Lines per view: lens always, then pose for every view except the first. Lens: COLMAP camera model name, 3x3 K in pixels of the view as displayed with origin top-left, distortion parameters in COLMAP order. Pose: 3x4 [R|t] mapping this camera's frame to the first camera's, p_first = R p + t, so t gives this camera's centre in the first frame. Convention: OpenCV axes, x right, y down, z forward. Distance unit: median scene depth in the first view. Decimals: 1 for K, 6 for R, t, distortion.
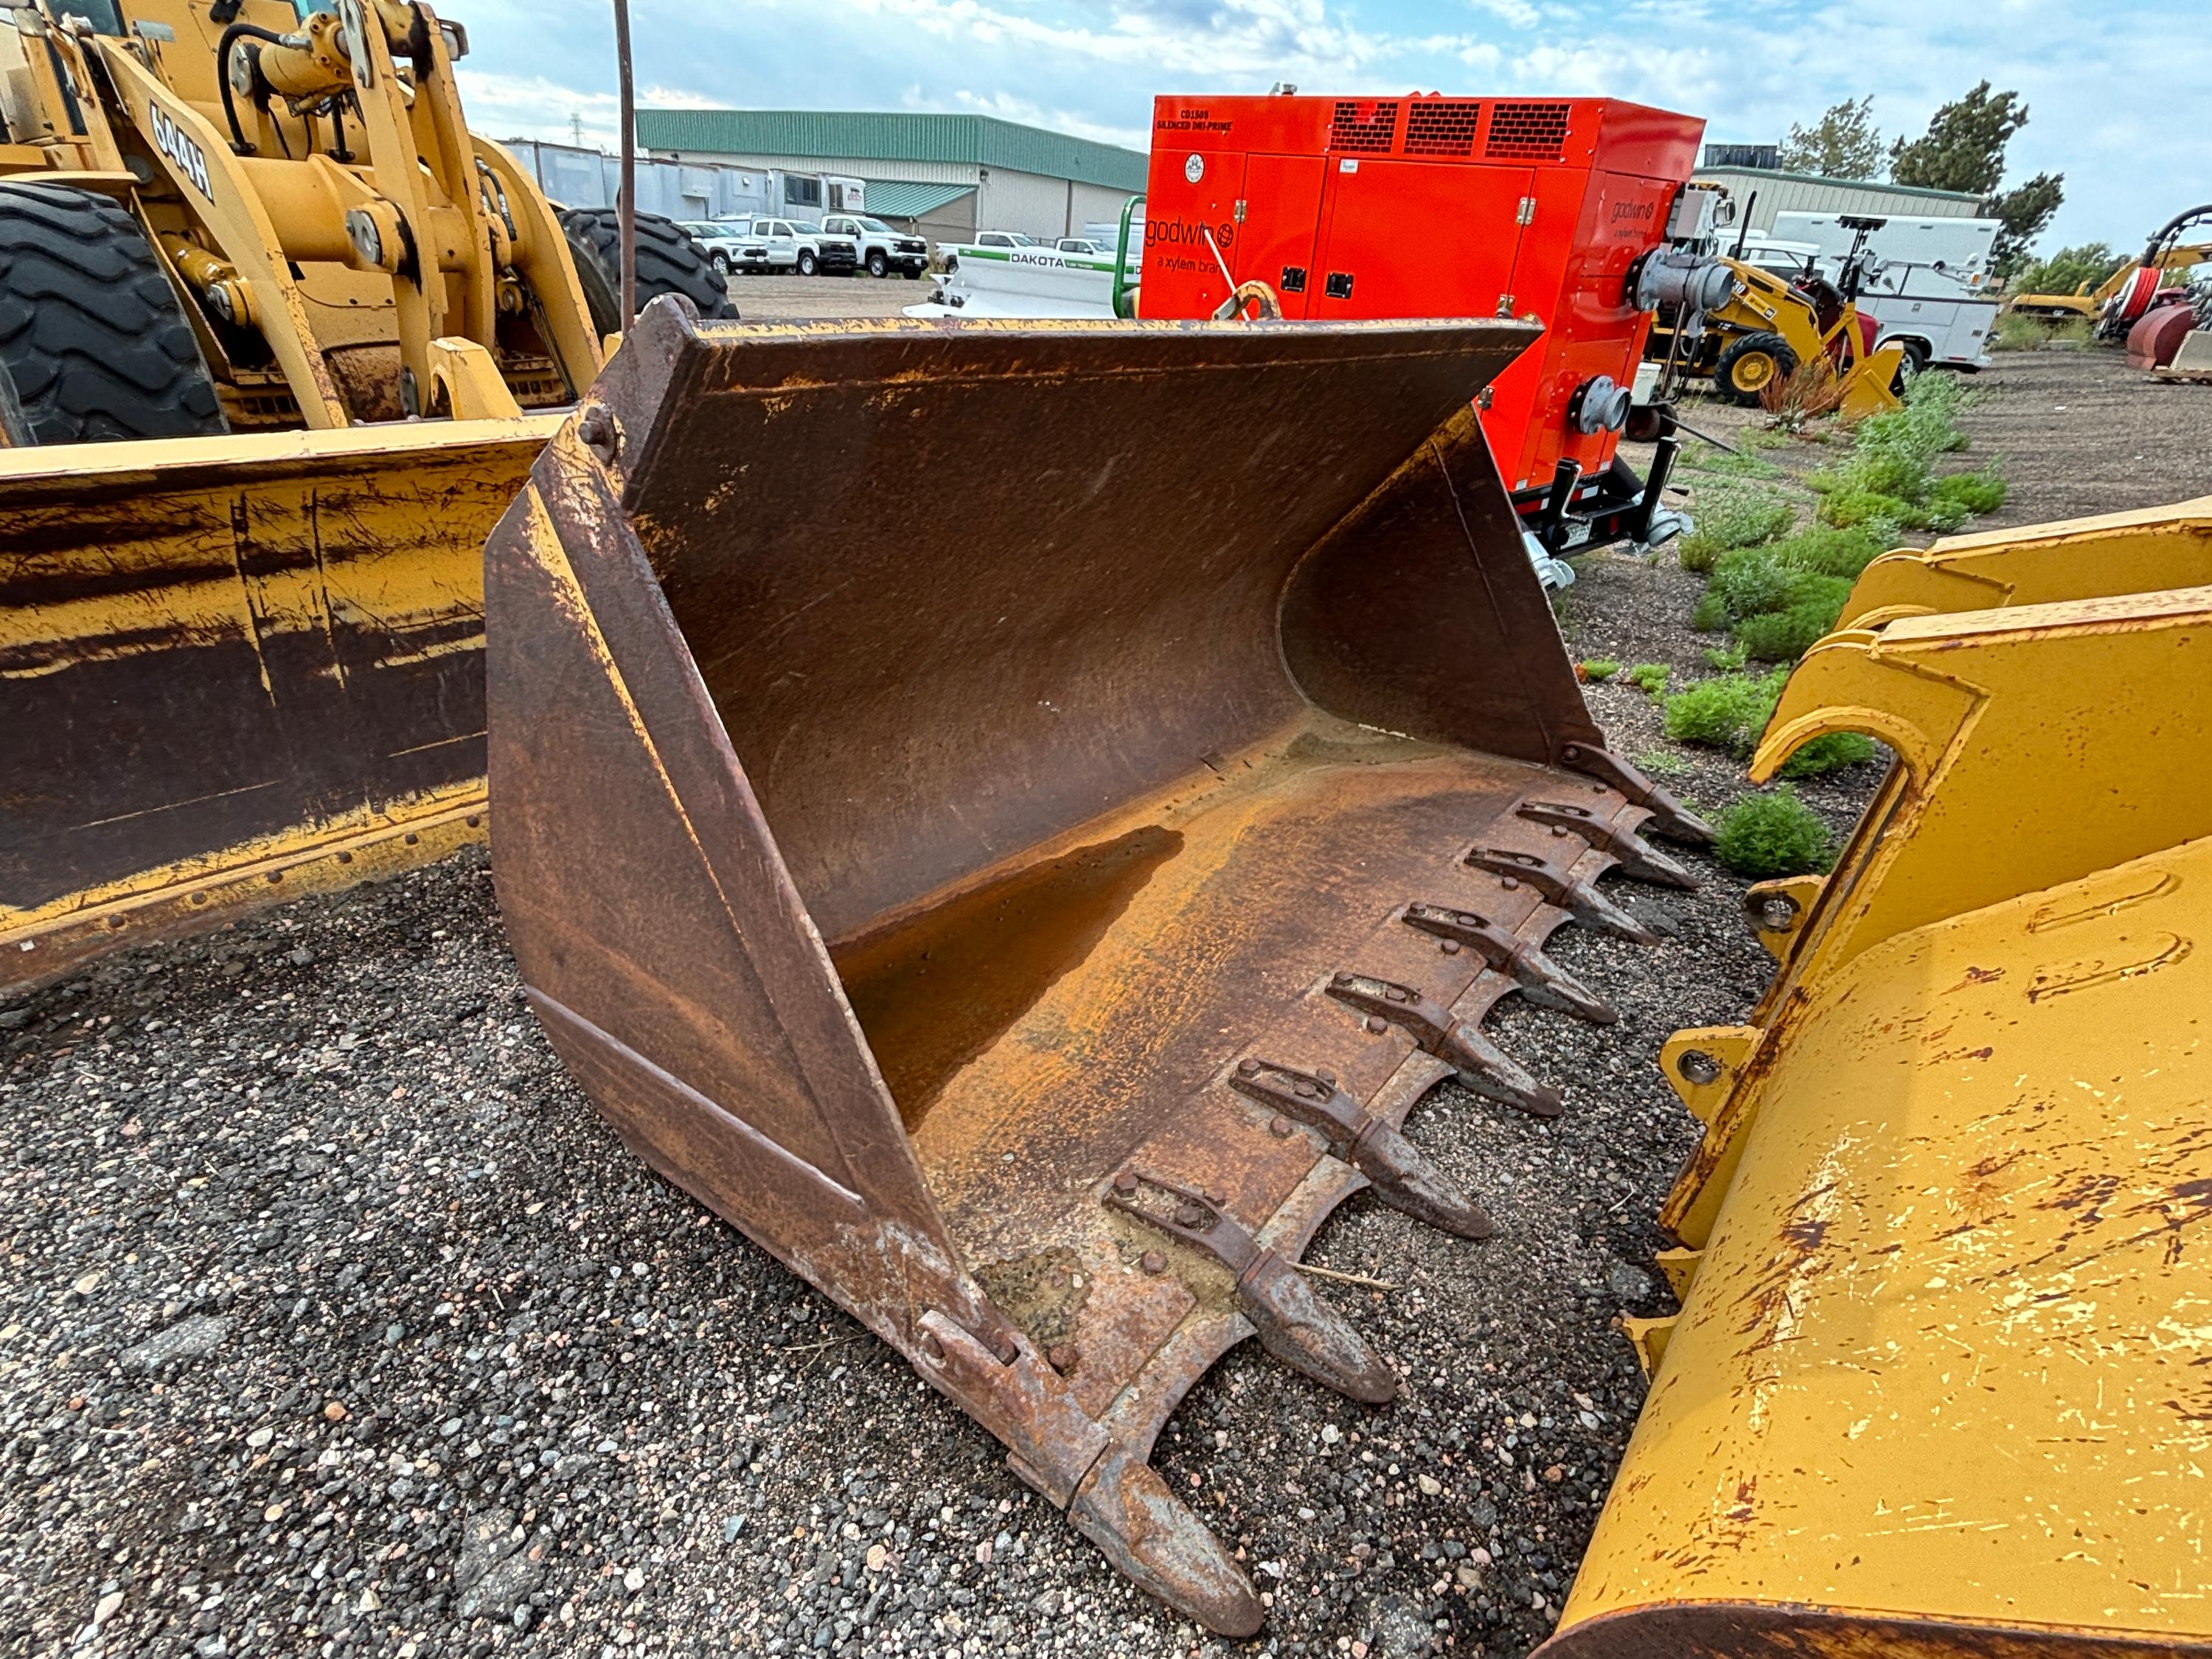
lens RADIAL K [[1118.9, 0, 1094.0], [0, 1118.9, 830.9], [0, 0, 1]] dist [-0.009991, 0.006041]
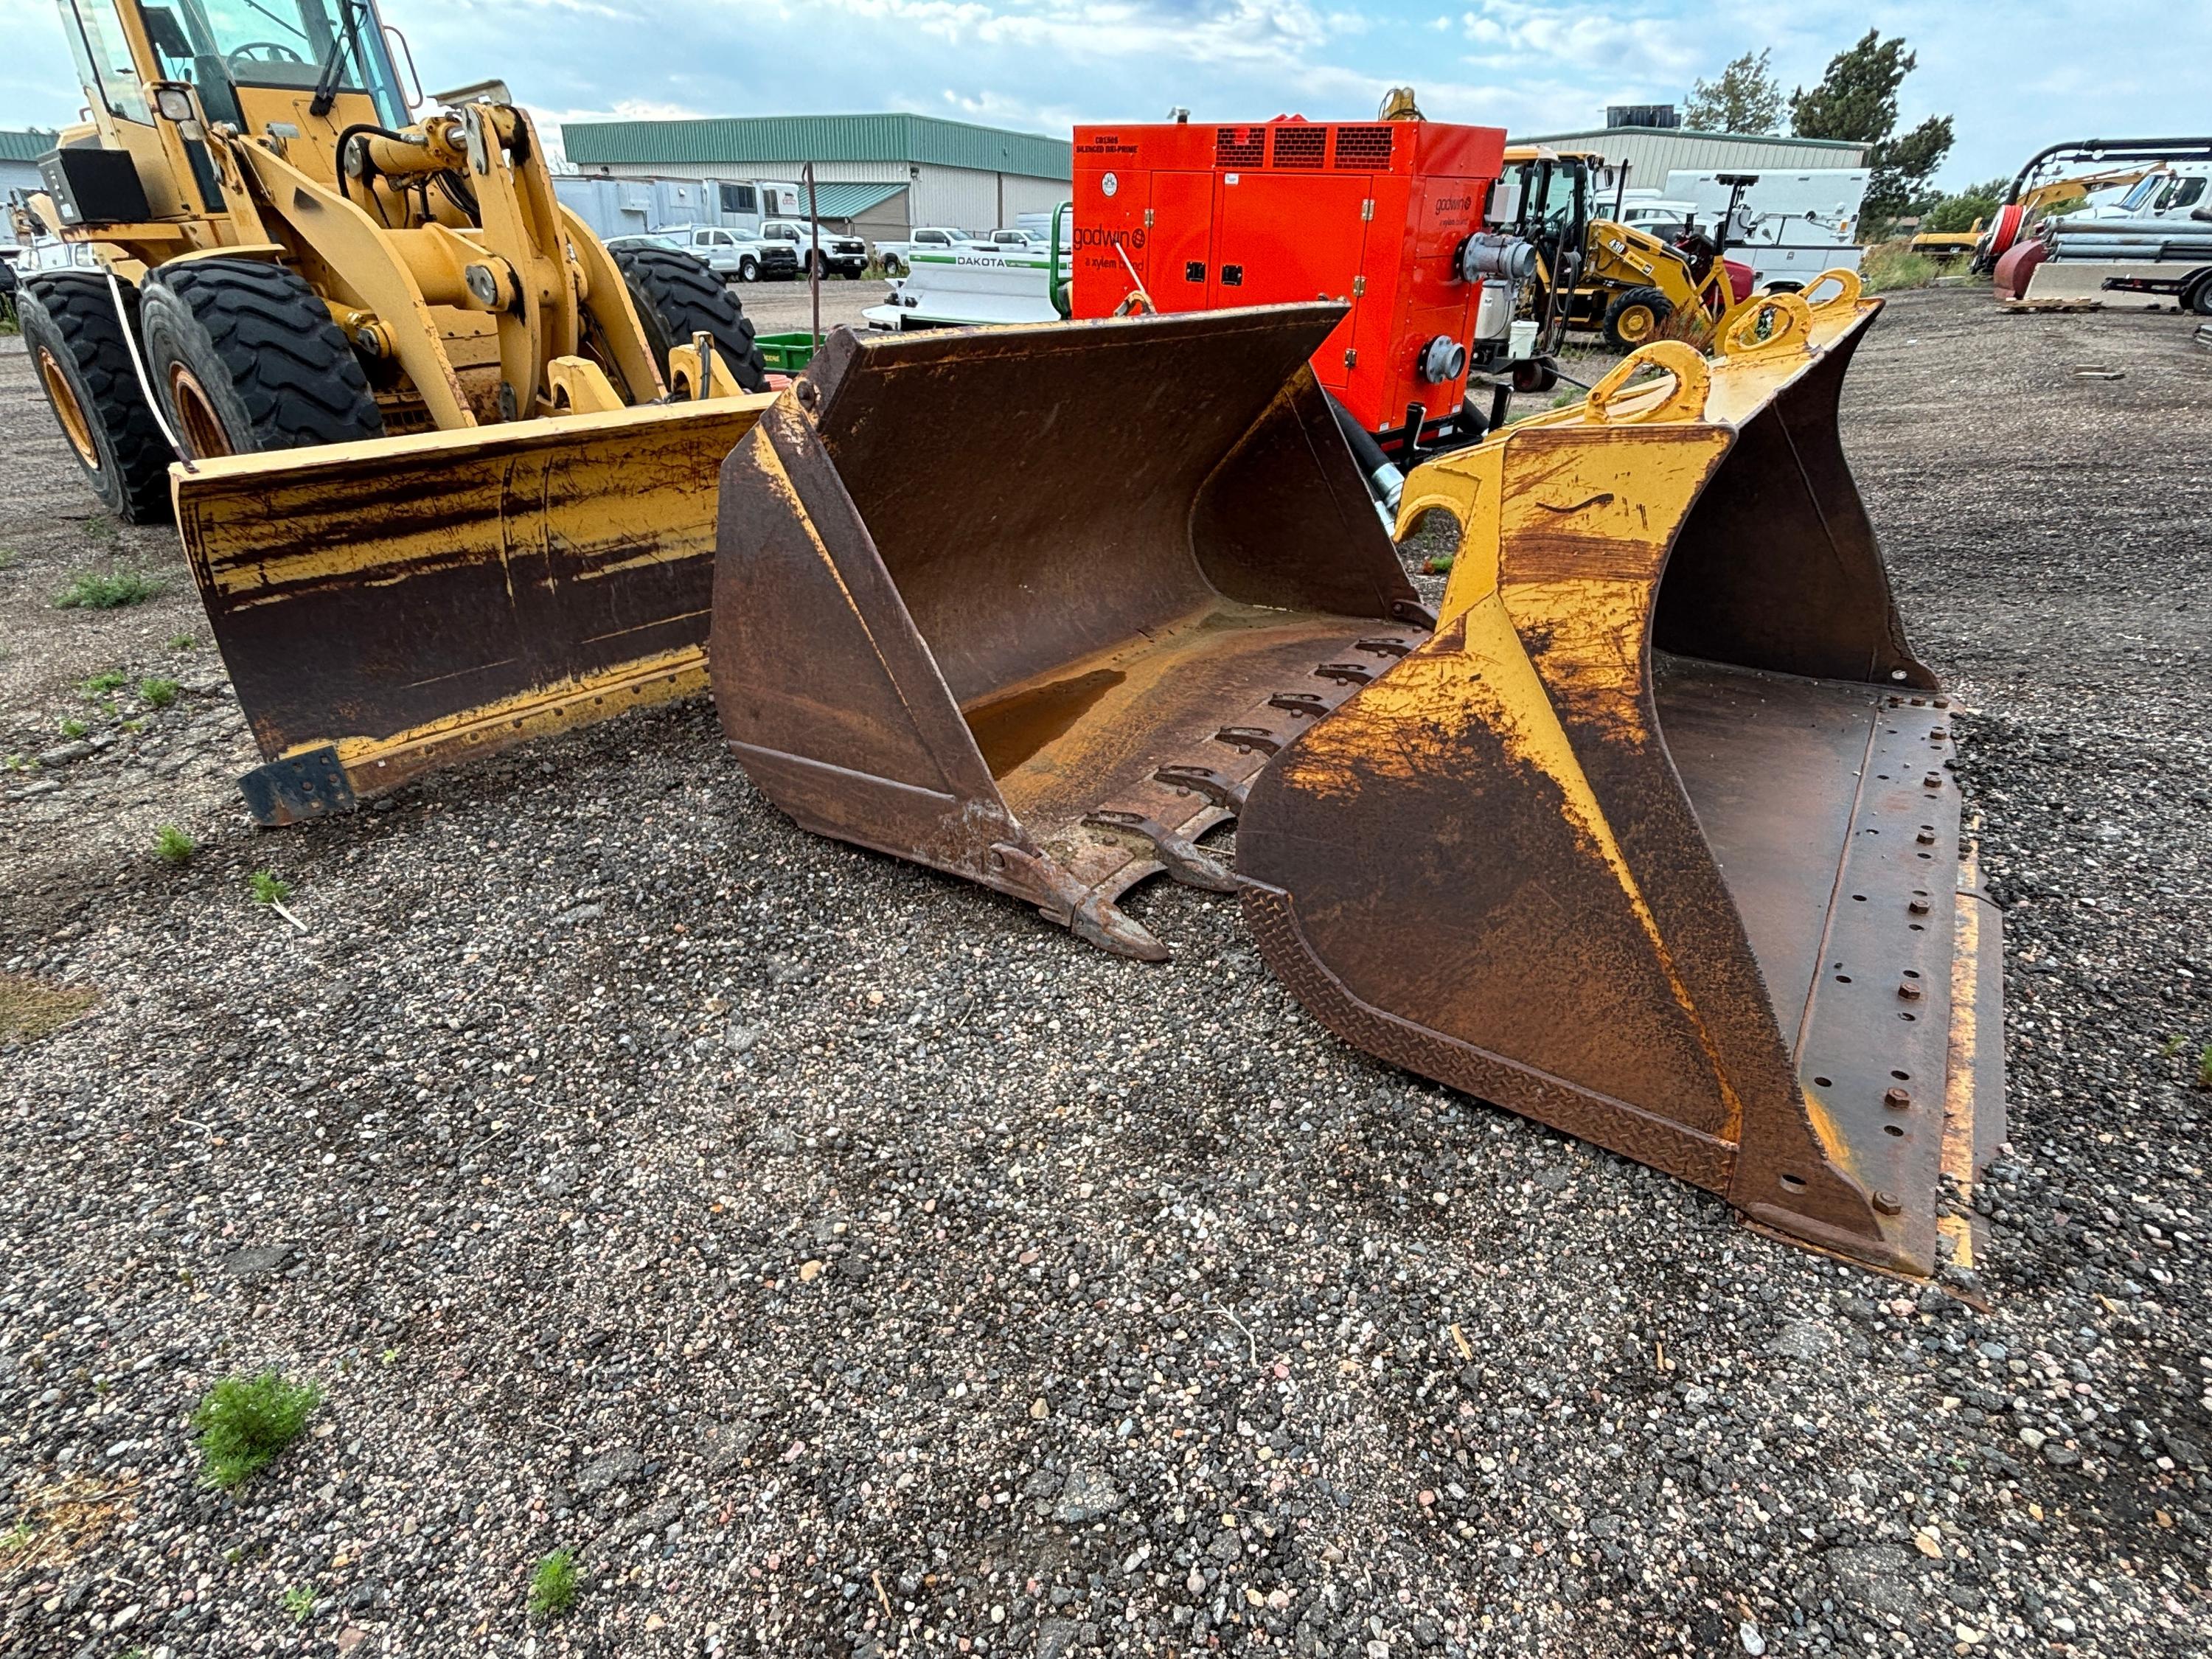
lens RADIAL K [[1115.1, 0, 1098.3], [0, 1115.1, 830.7], [0, 0, 1]] dist [-0.002025, -0.000141]
pose [[0.997222, -0.069262, 0.027410, -0.006789], [0.068967, 0.997552, 0.011569, 0.147822], [-0.028144, -0.009646, 0.999557, -0.345562]]
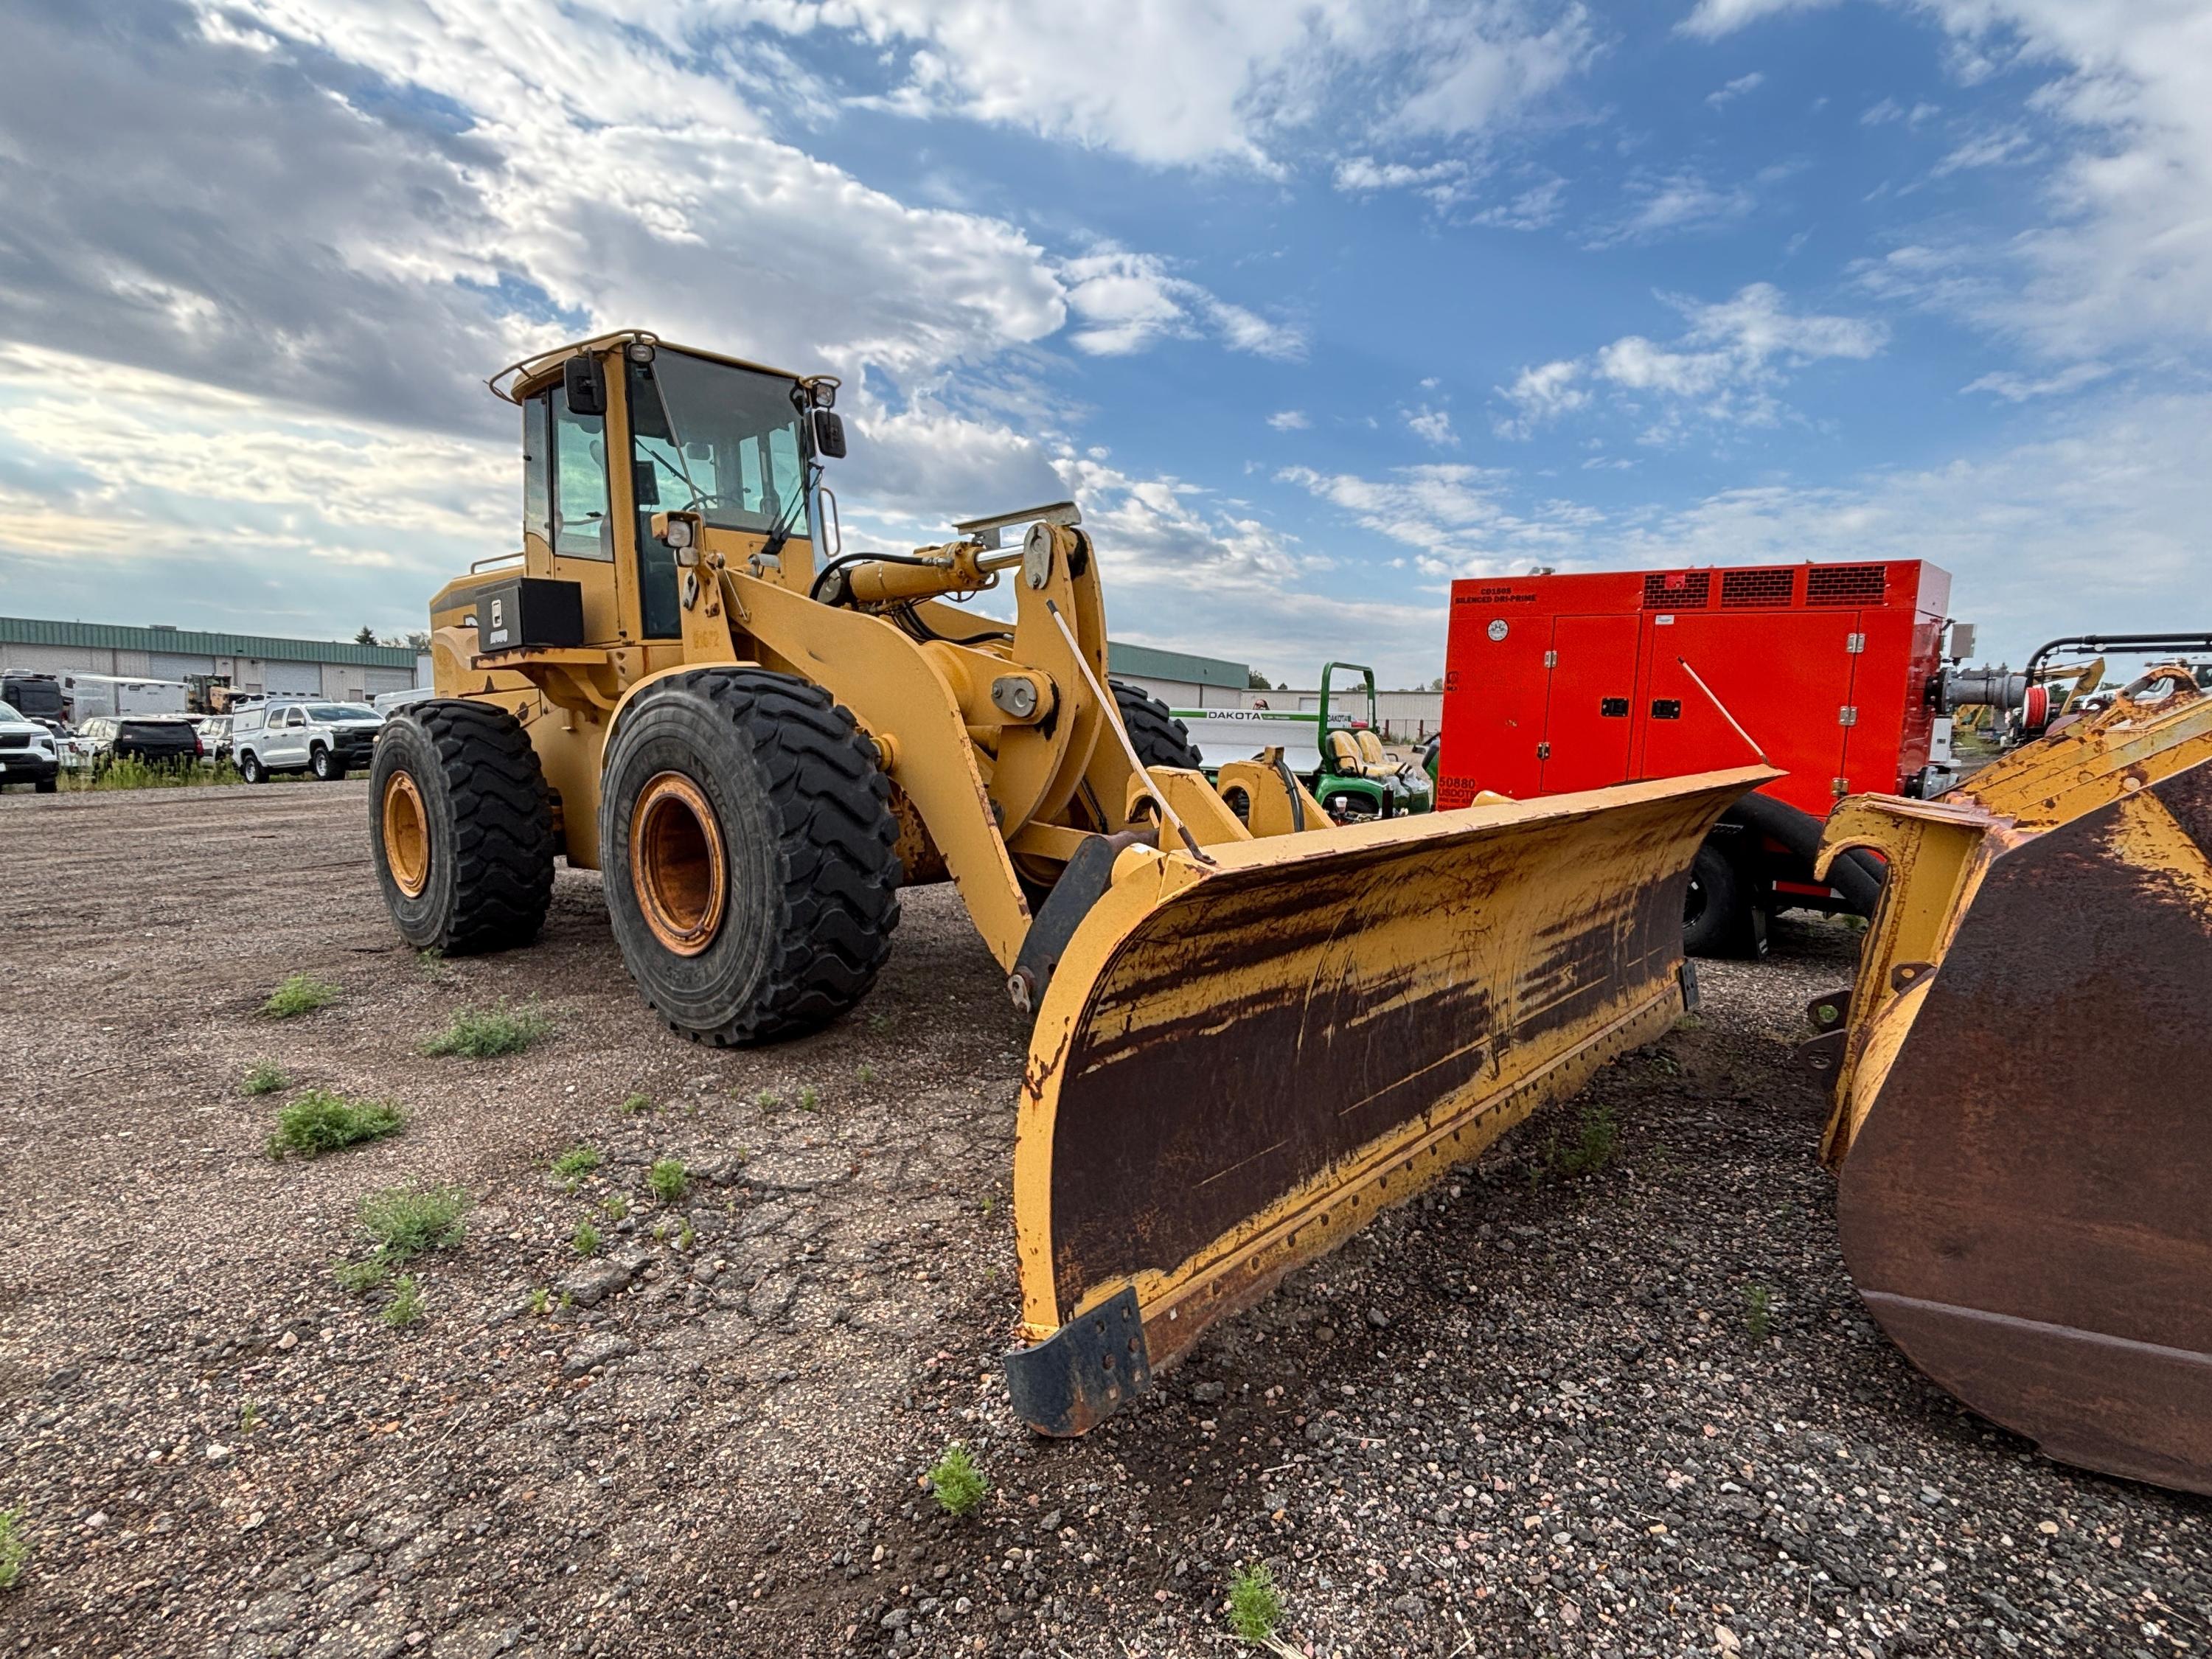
lens RADIAL K [[1125.1, 0, 1106.0], [0, 1125.1, 829.5], [0, 0, 1]] dist [-0.000645, 0.001507]
pose [[0.997574, -0.050229, 0.048200, -0.623912], [0.064615, 0.925734, -0.372615, 0.044046], [-0.025905, 0.374825, 0.926734, -0.045809]]
